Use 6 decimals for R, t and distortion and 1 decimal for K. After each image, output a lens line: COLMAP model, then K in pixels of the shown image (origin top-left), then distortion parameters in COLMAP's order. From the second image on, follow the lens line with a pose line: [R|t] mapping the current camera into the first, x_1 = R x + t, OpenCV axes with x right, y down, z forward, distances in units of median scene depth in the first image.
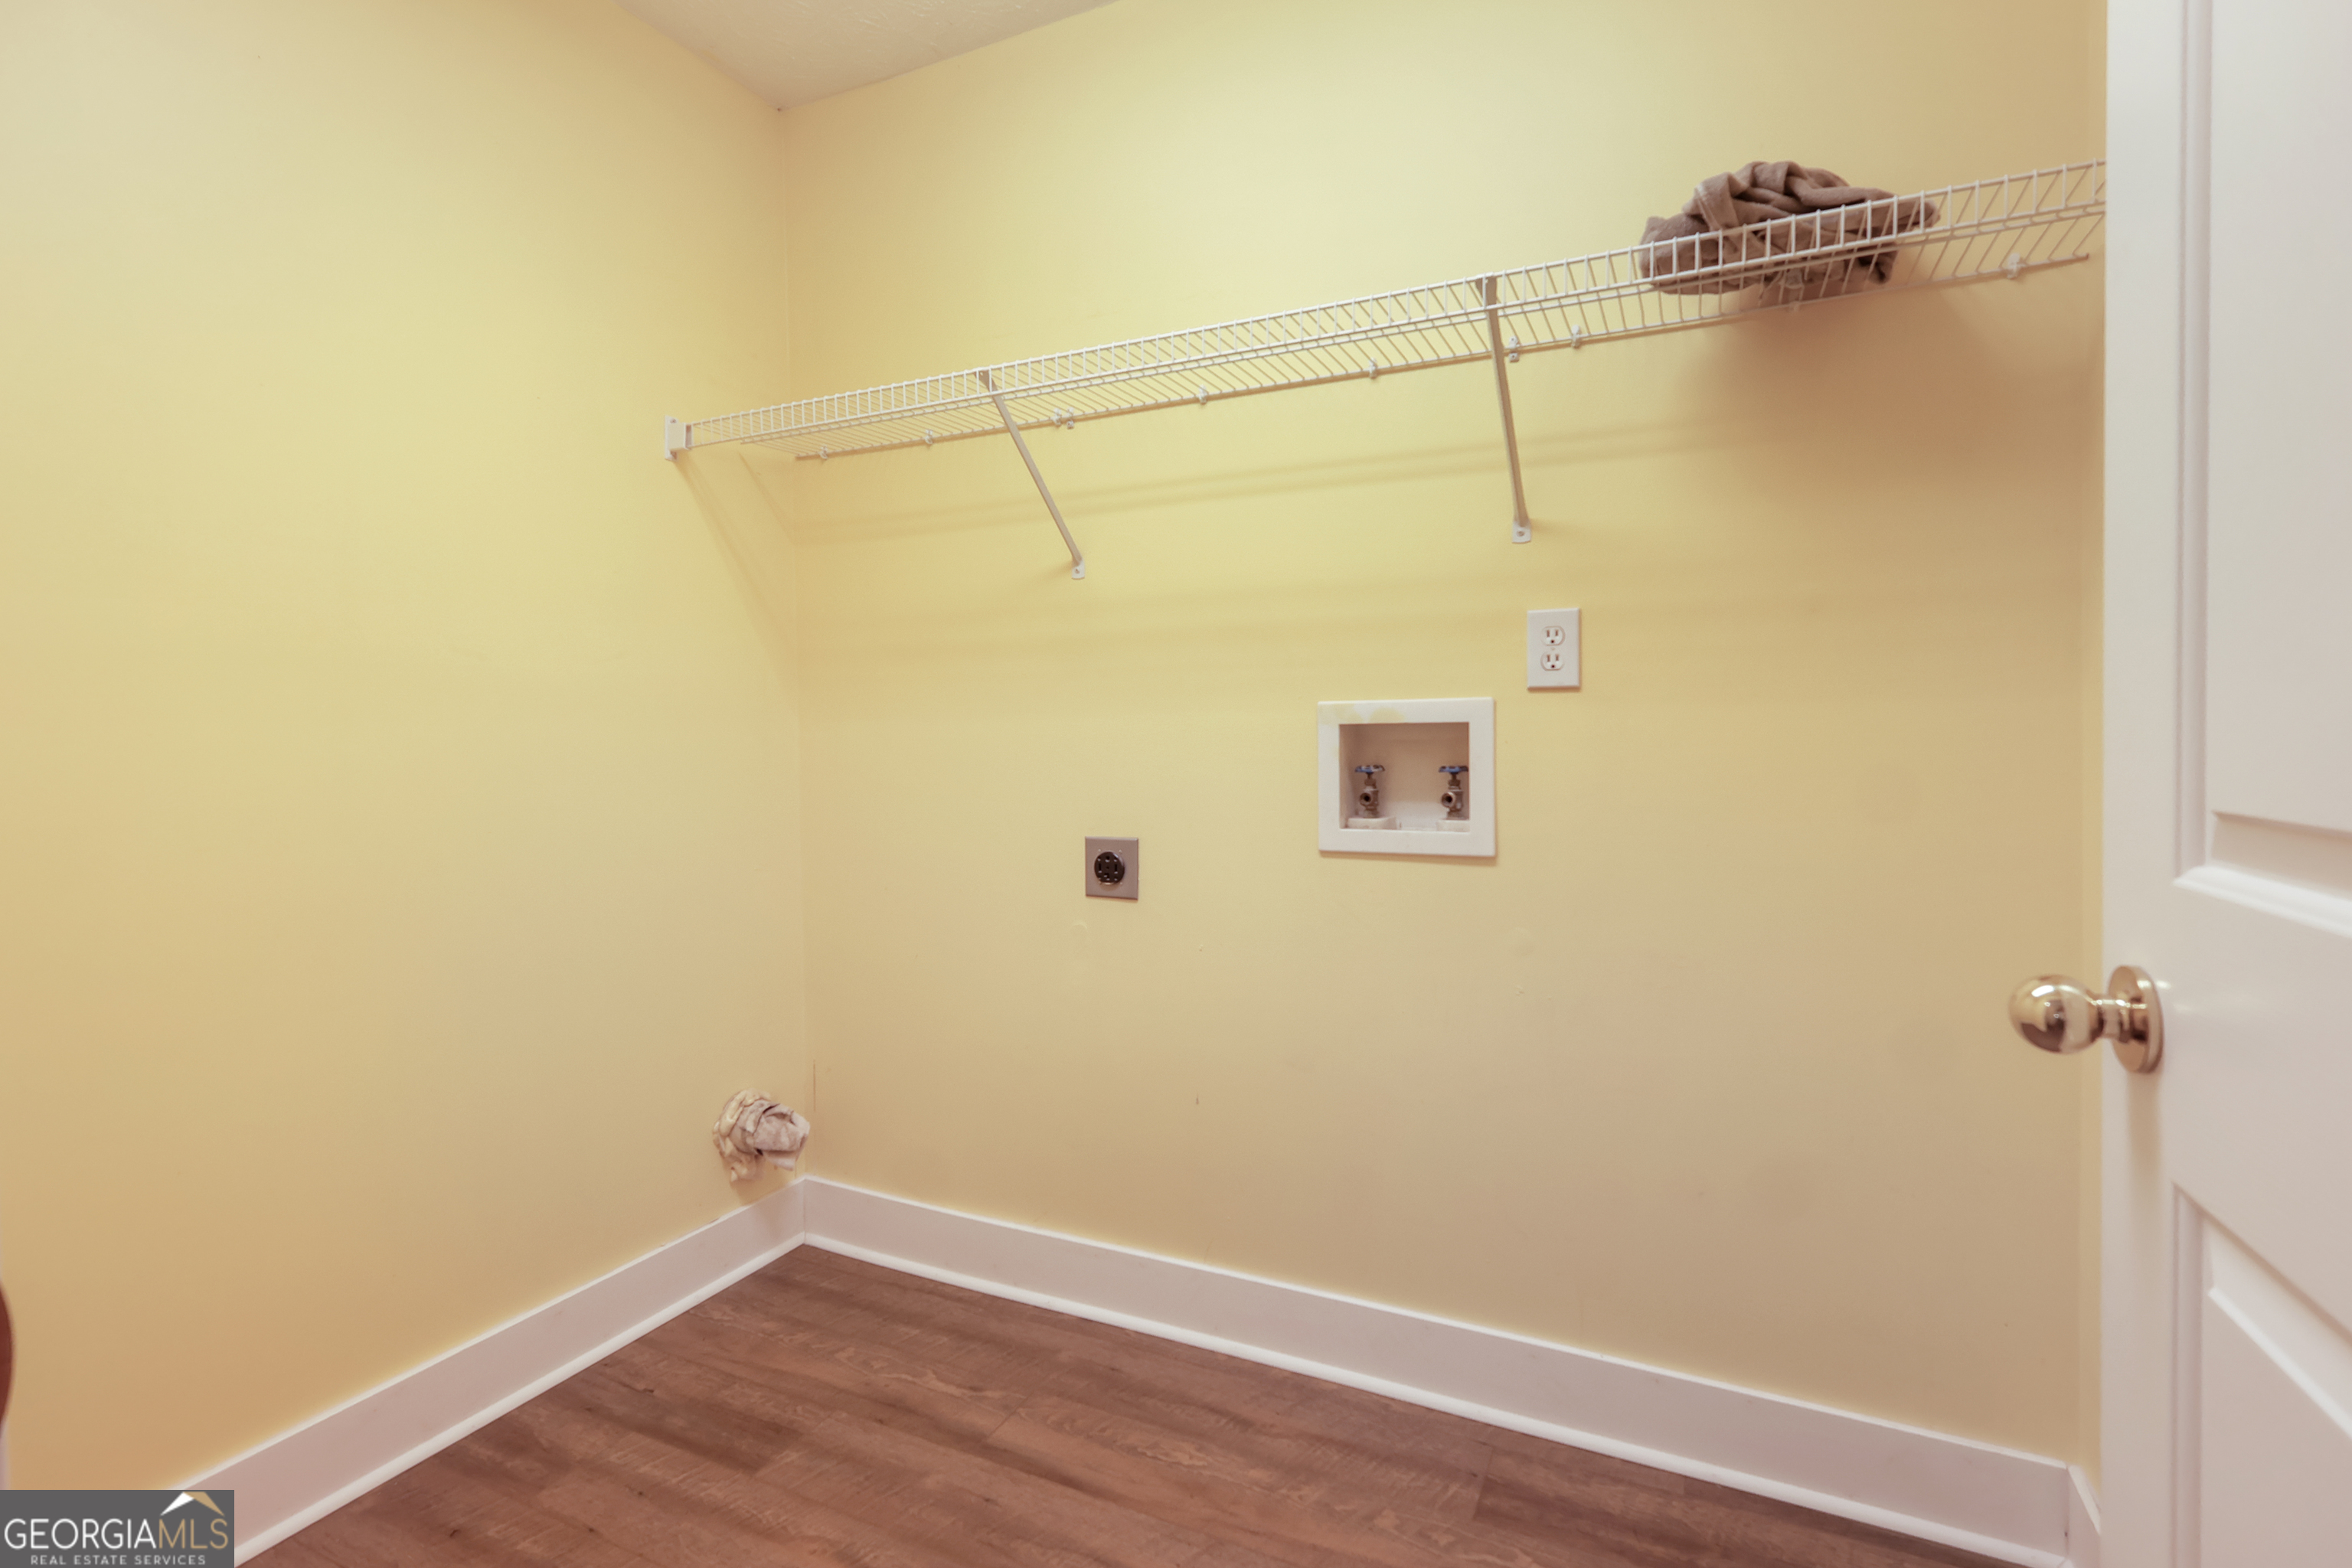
lens RADIAL K [[1133.3, 0, 1174.2], [0, 1133.3, 774.8], [0, 0, 1]] dist [0.003954, 0.003533]
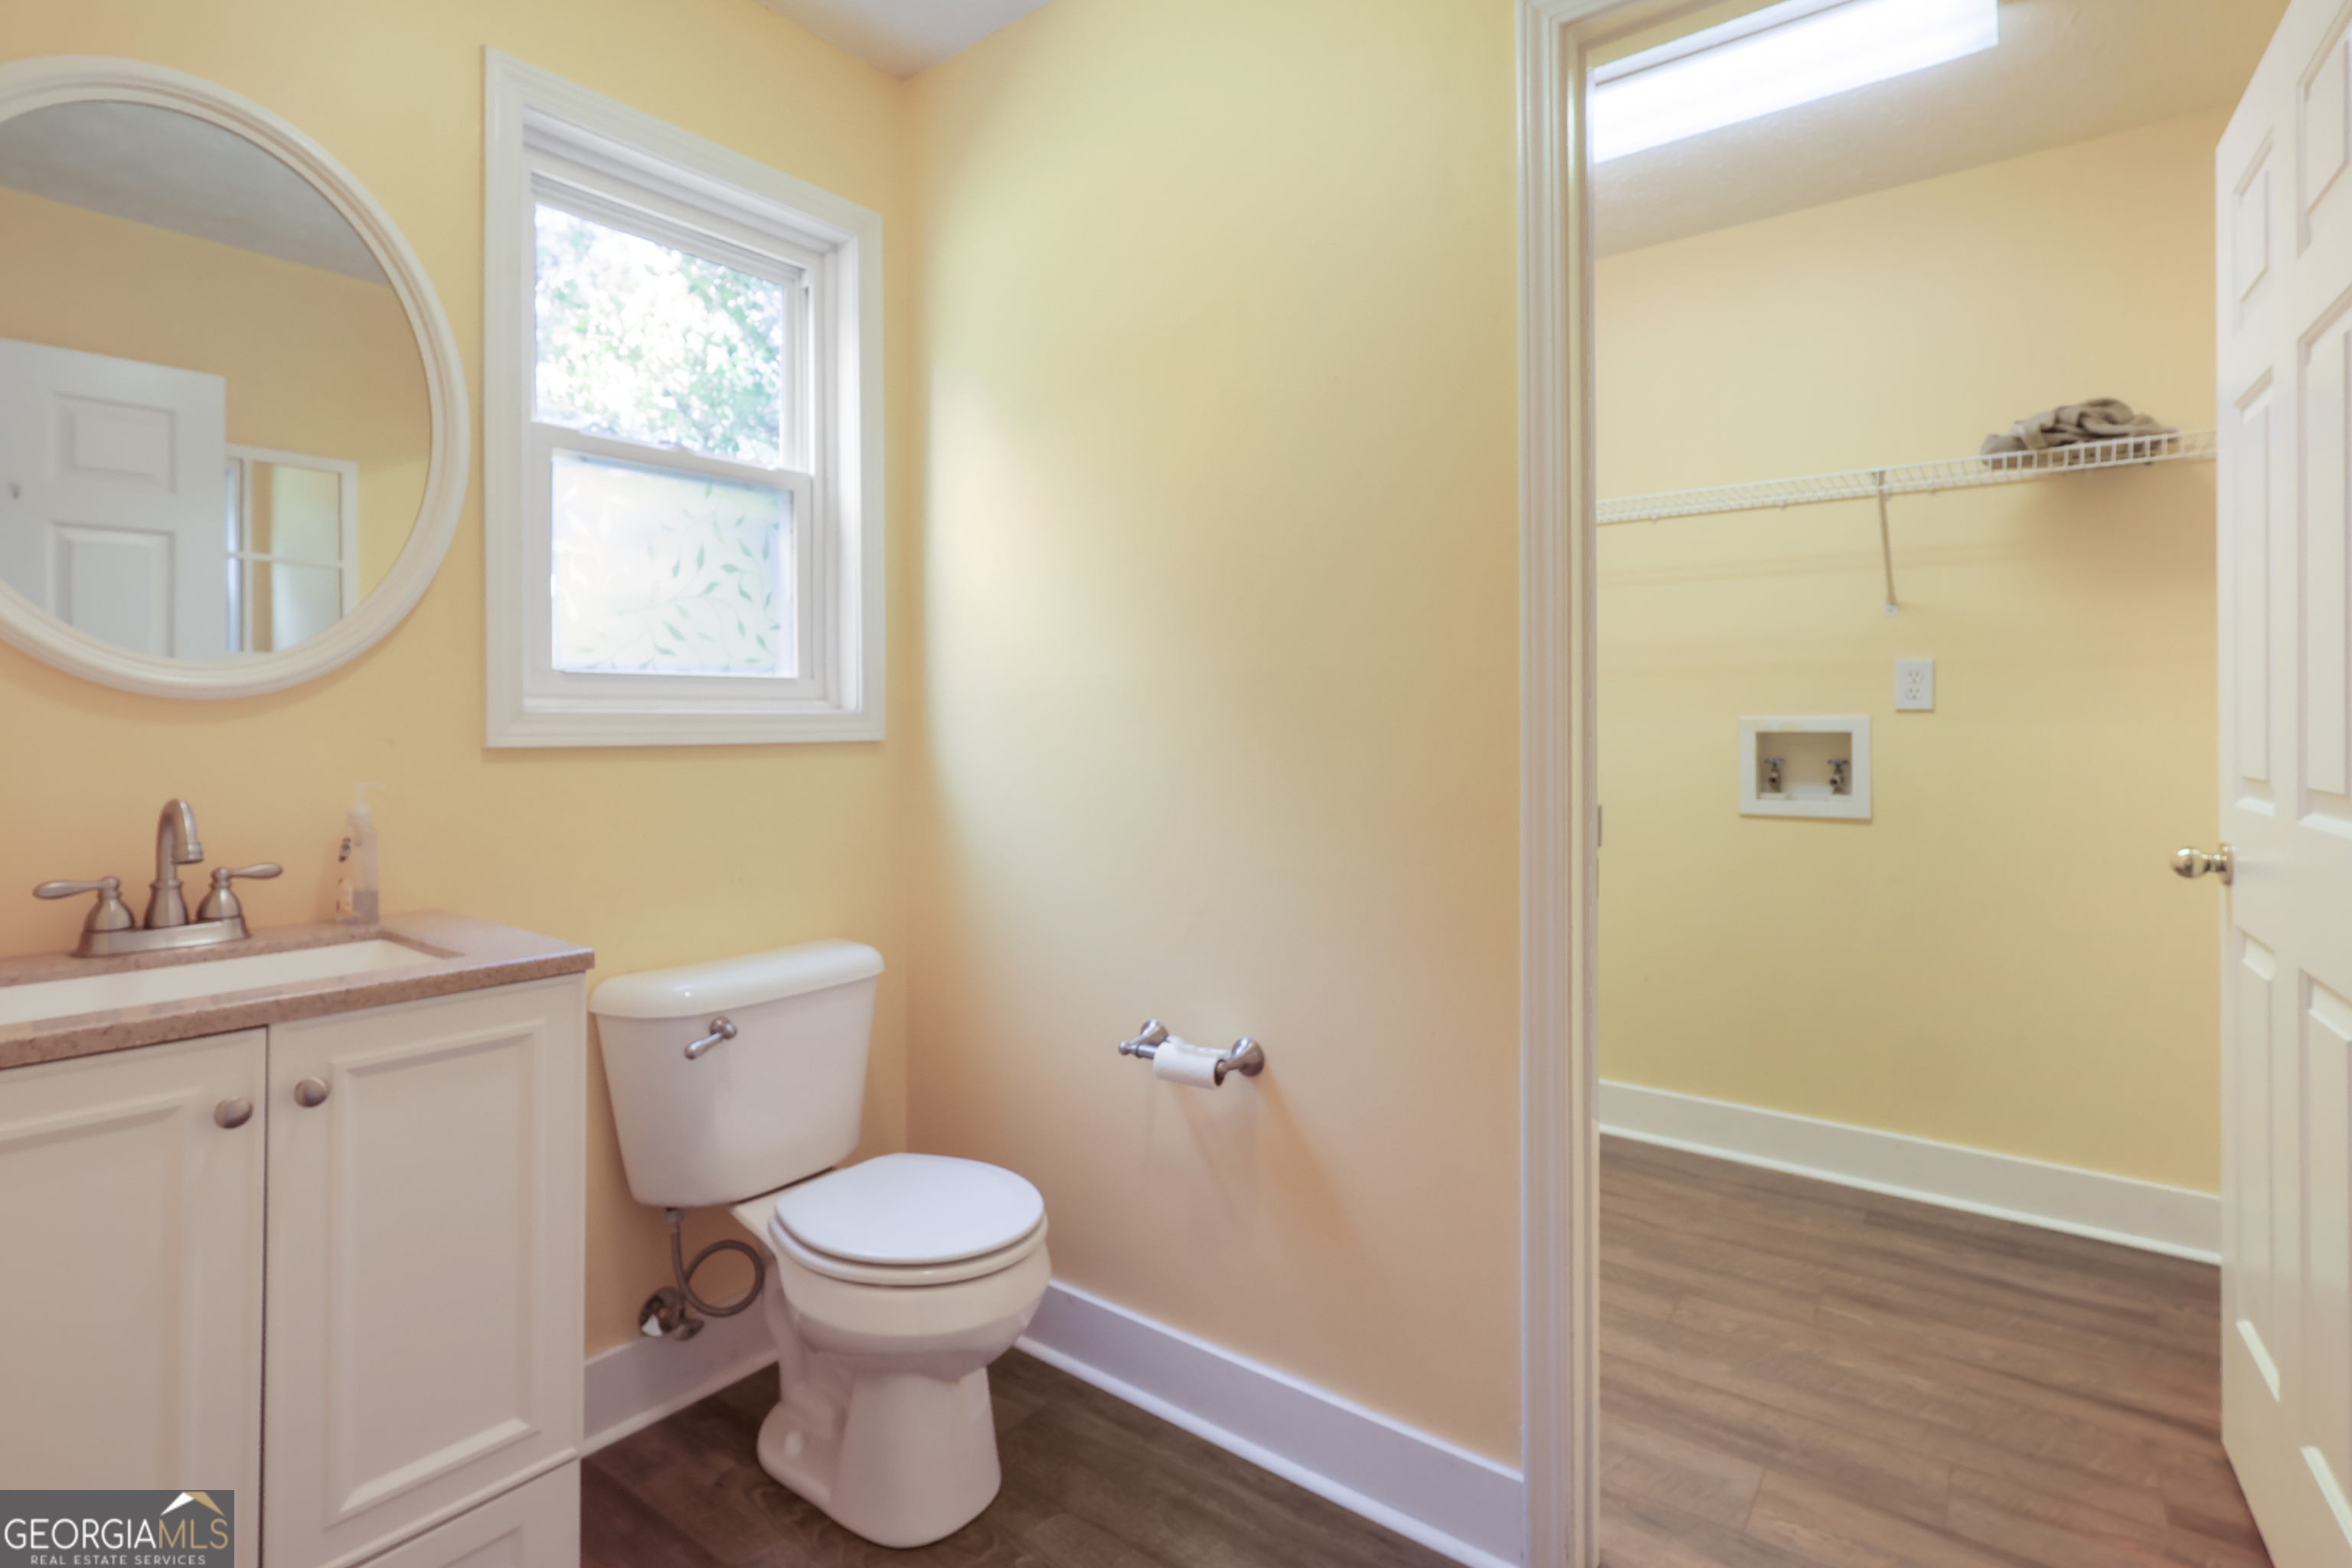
lens RADIAL K [[1133.3, 0, 1182.6], [0, 1133.3, 738.8], [0, 0, 1]] dist [0.003954, 0.003533]
pose [[0.979472, 0.012136, -0.201215, -0.333062], [-0.017460, 0.999542, -0.024706, 0.018331], [0.200823, 0.027712, 0.979236, -0.720911]]
